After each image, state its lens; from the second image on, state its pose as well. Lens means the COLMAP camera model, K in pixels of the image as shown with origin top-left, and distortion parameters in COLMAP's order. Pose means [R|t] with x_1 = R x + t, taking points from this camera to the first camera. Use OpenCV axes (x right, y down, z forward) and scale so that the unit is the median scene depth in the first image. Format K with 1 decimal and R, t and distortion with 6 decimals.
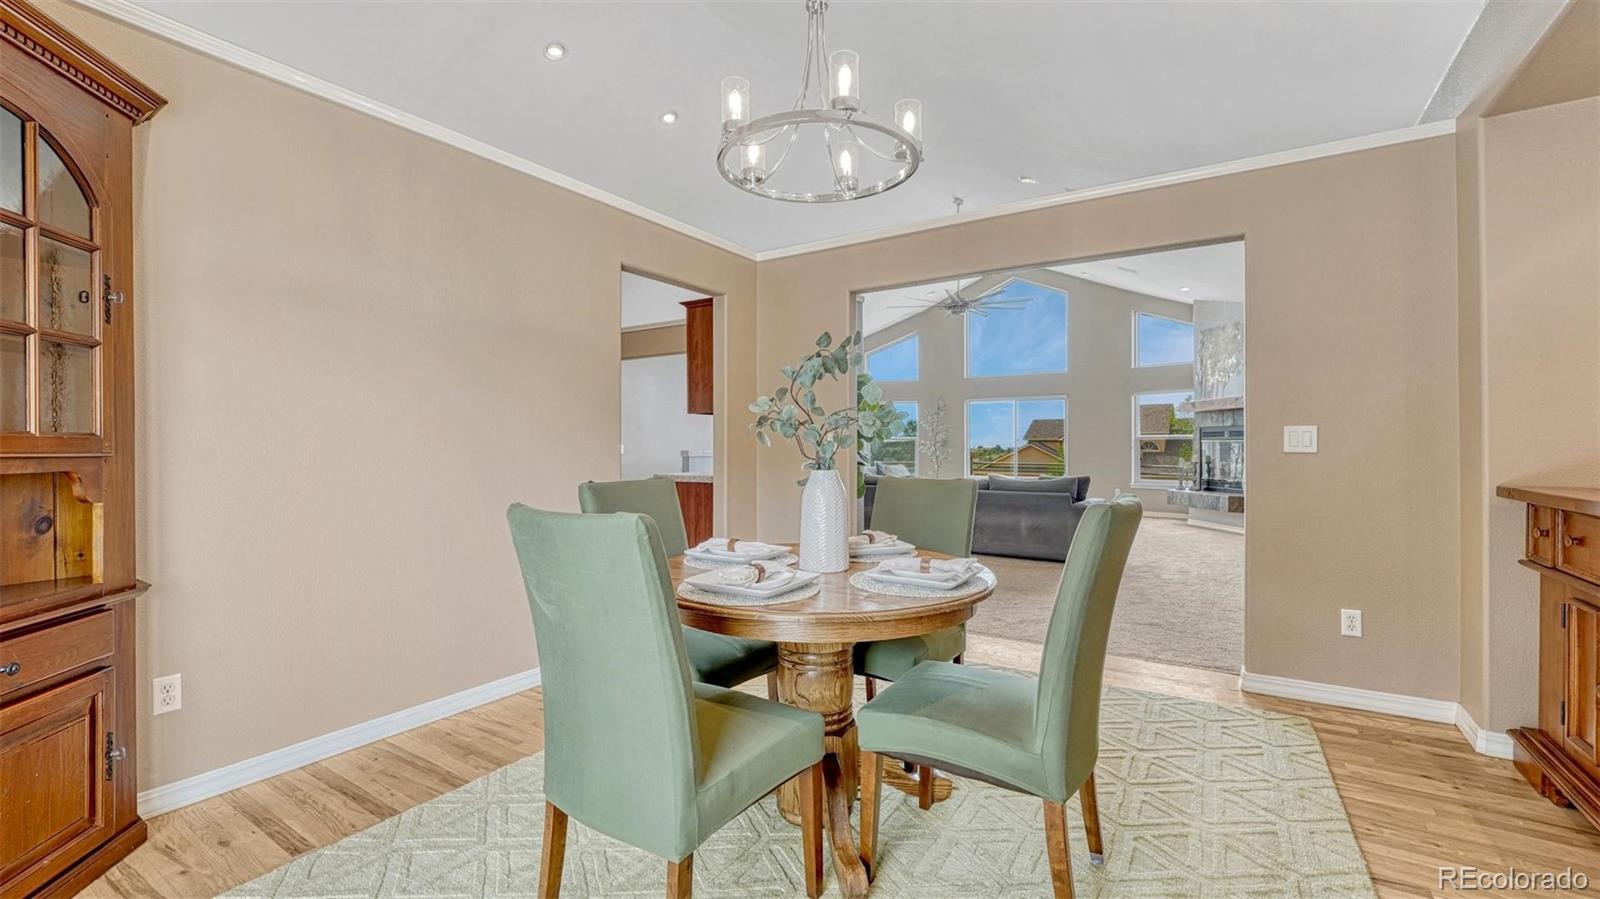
lens RADIAL K [[681.6, 0, 794.2], [0, 681.6, 454.7], [0, 0, 1]] dist [-0.013116, 0.002232]
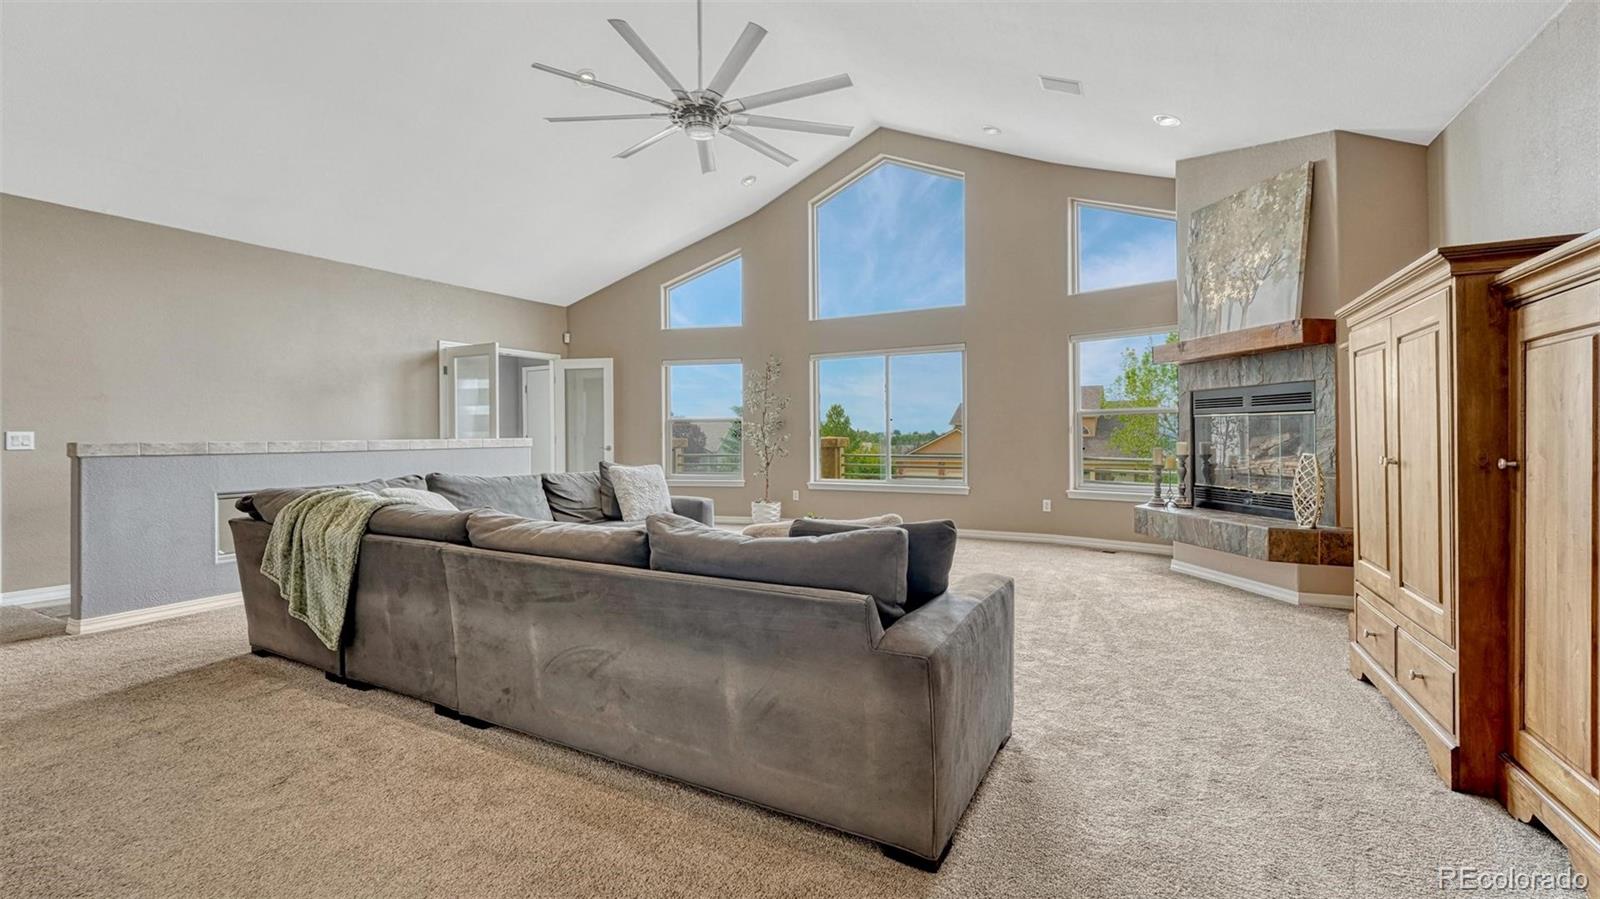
lens RADIAL K [[681.6, 0, 797.0], [0, 681.6, 443.3], [0, 0, 1]] dist [-0.013116, 0.002232]
pose [[0.995686, -0.009215, 0.092329, 0.238136], [0.009031, 0.999956, 0.002401, -0.002793], [-0.092347, -0.001557, 0.995726, 0.498233]]
